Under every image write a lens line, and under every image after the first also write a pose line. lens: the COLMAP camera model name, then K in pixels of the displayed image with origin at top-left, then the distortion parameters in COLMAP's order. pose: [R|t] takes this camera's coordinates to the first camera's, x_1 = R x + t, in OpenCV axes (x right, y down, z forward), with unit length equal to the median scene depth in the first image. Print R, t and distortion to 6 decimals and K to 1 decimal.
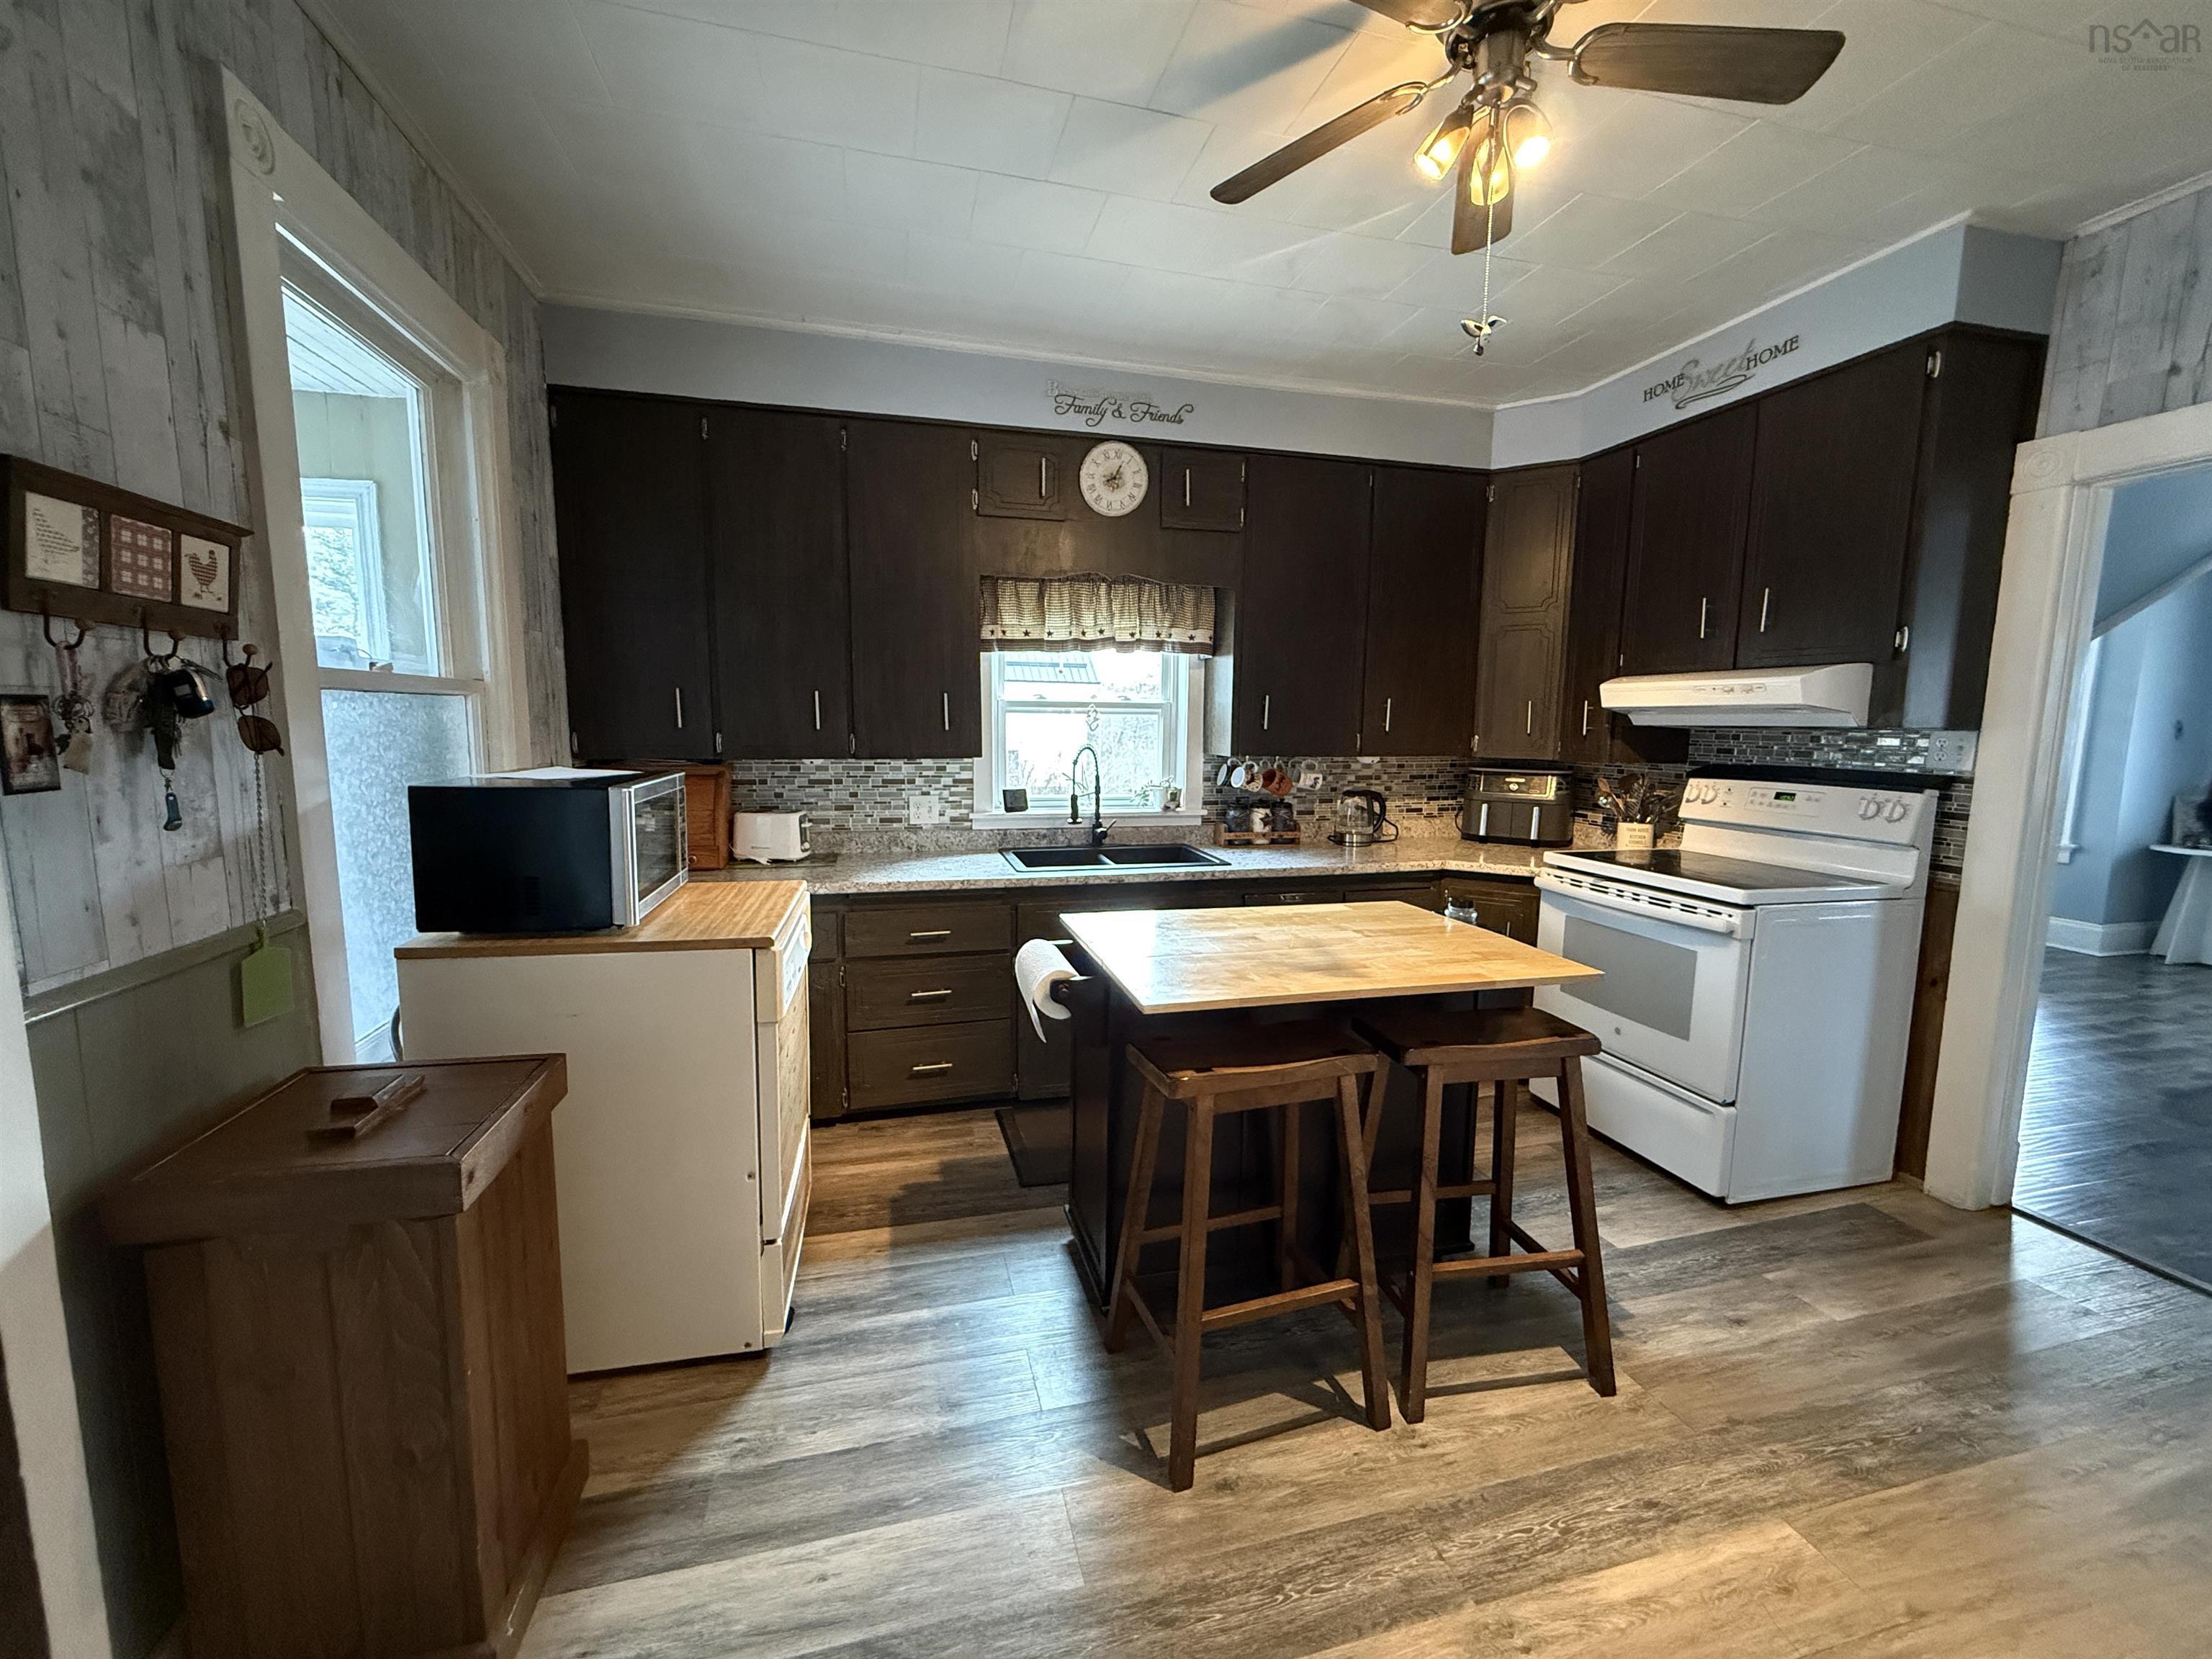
lens RADIAL K [[881.7, 0, 1106.0], [0, 881.7, 829.5], [0, 0, 1]] dist [0.001219, 0.000044]
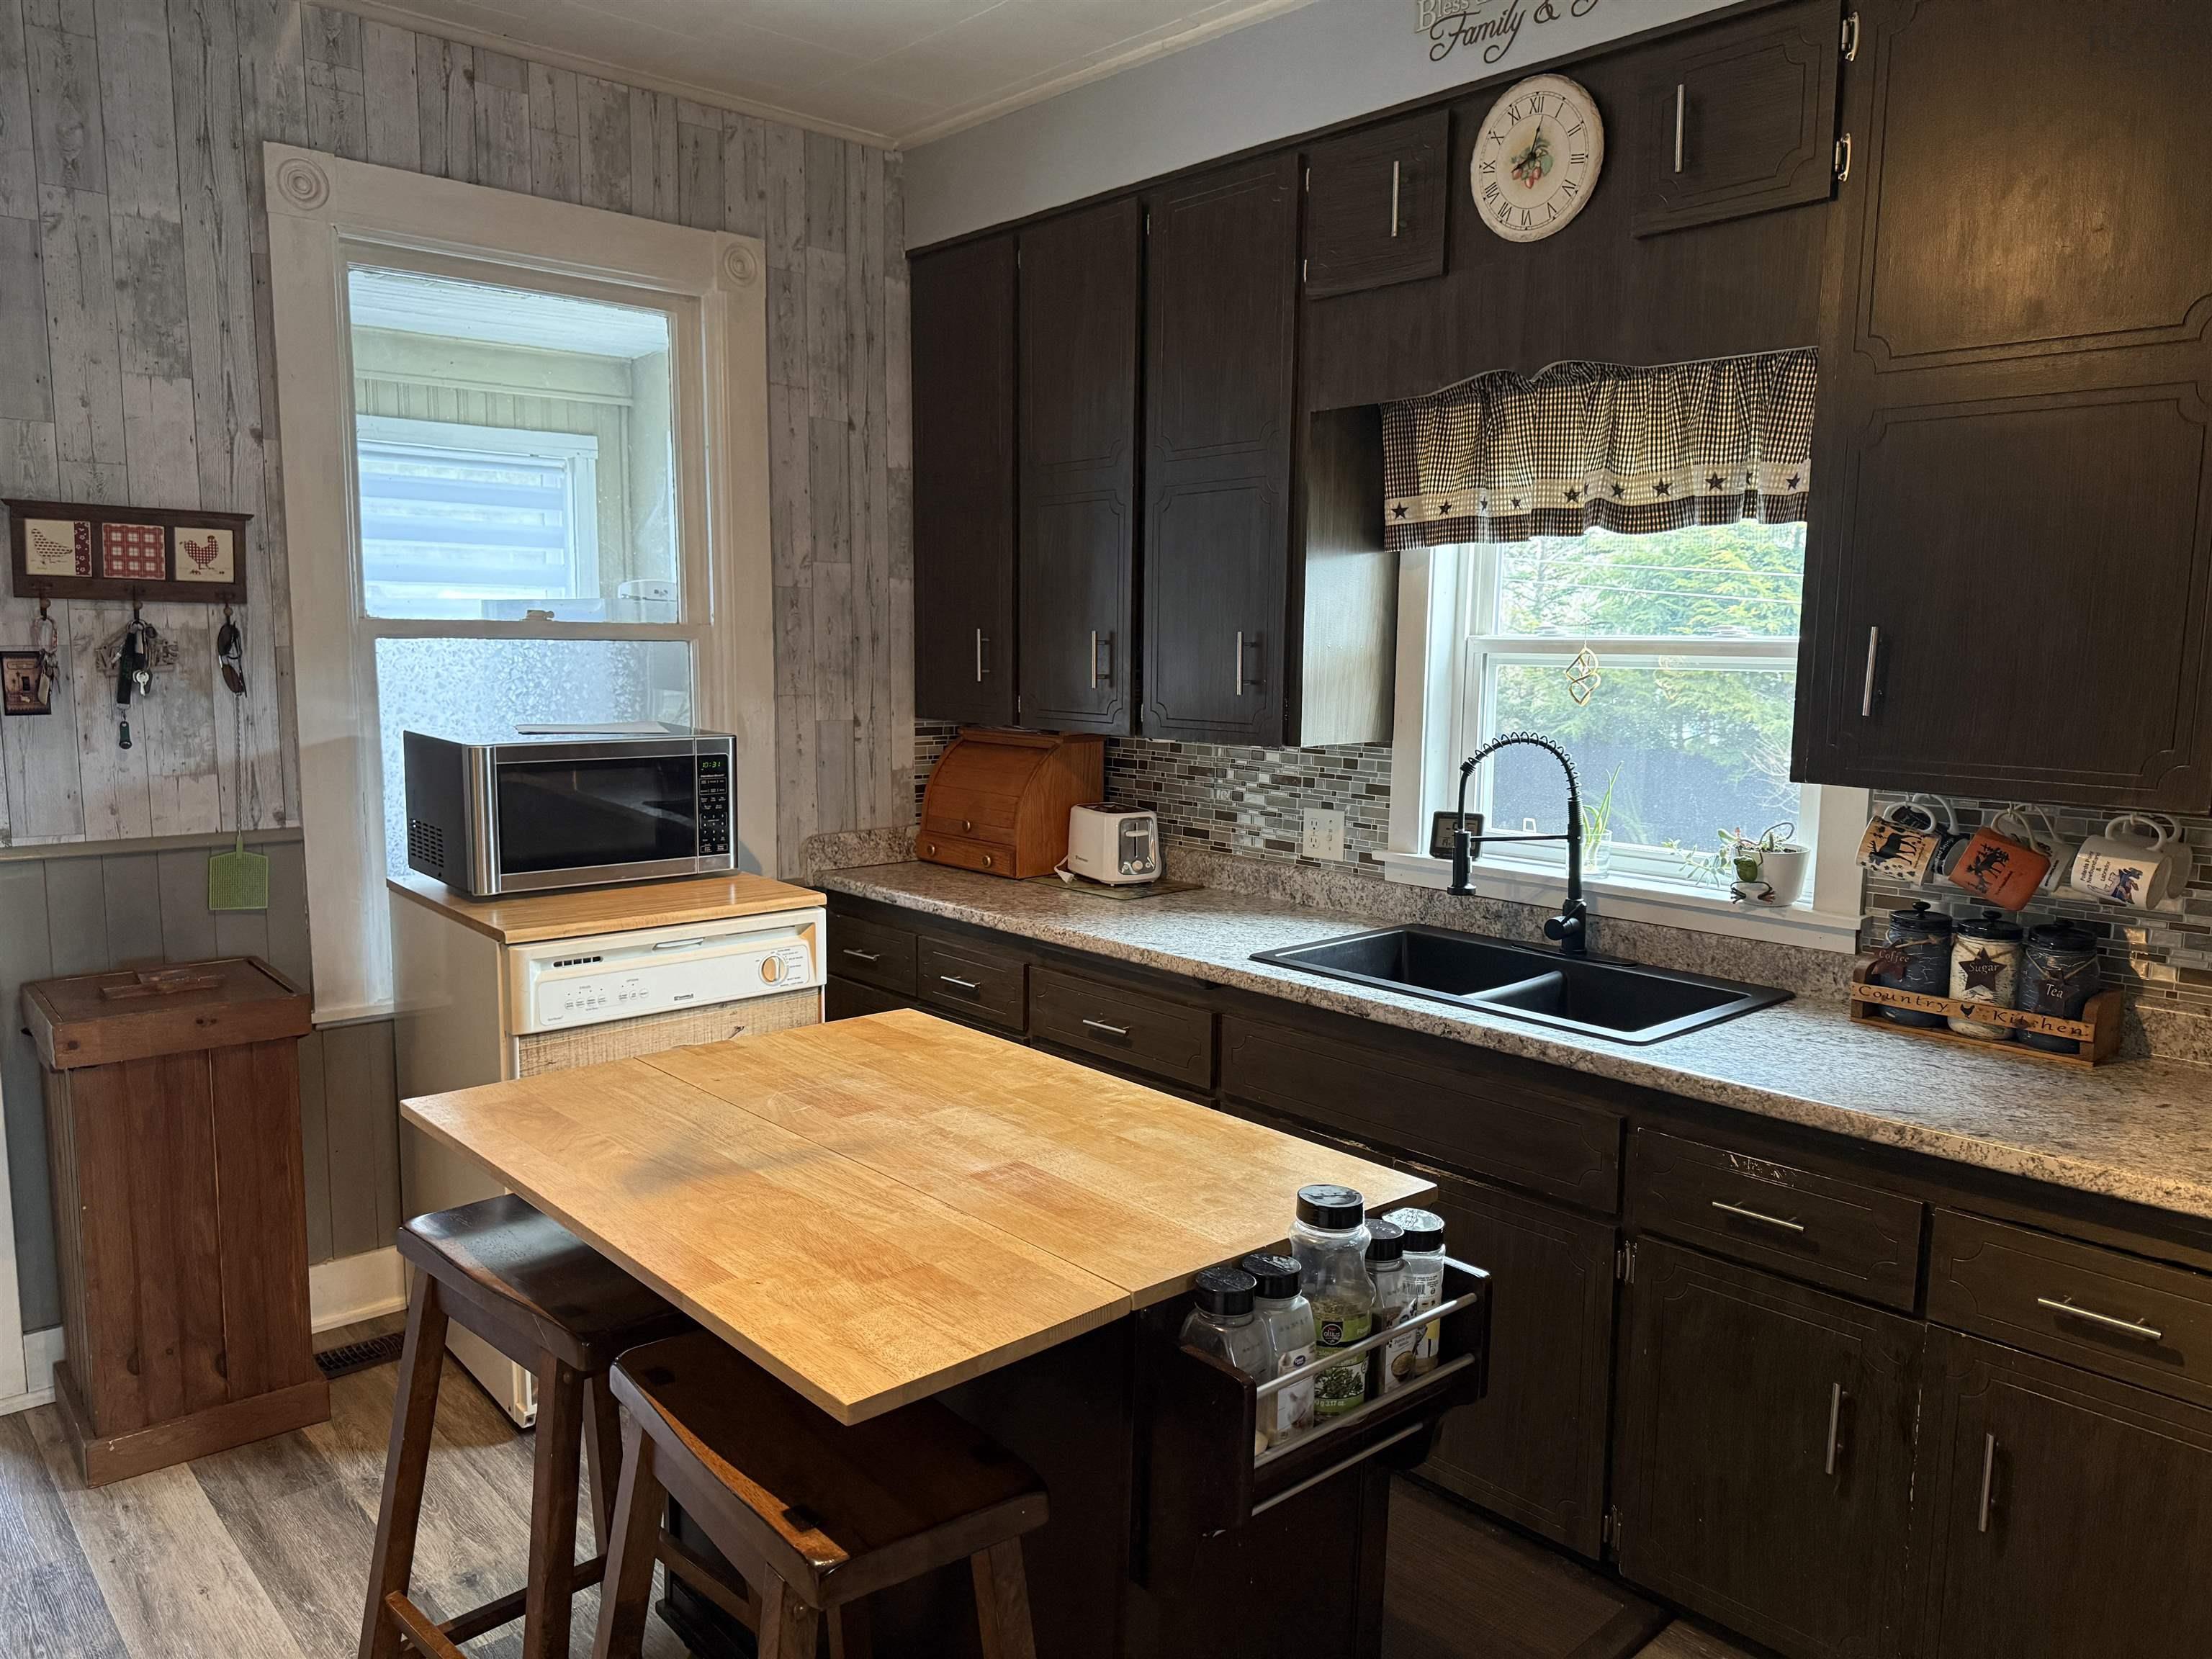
lens RADIAL K [[1585.3, 0, 1103.6], [0, 1585.3, 842.6], [0, 0, 1]] dist [0.005310, -0.001318]
pose [[0.460525, 0.113483, -0.880362, 1.538451], [-0.118439, 0.990781, 0.065760, -0.165362], [0.879709, 0.073985, 0.469721, 1.004924]]
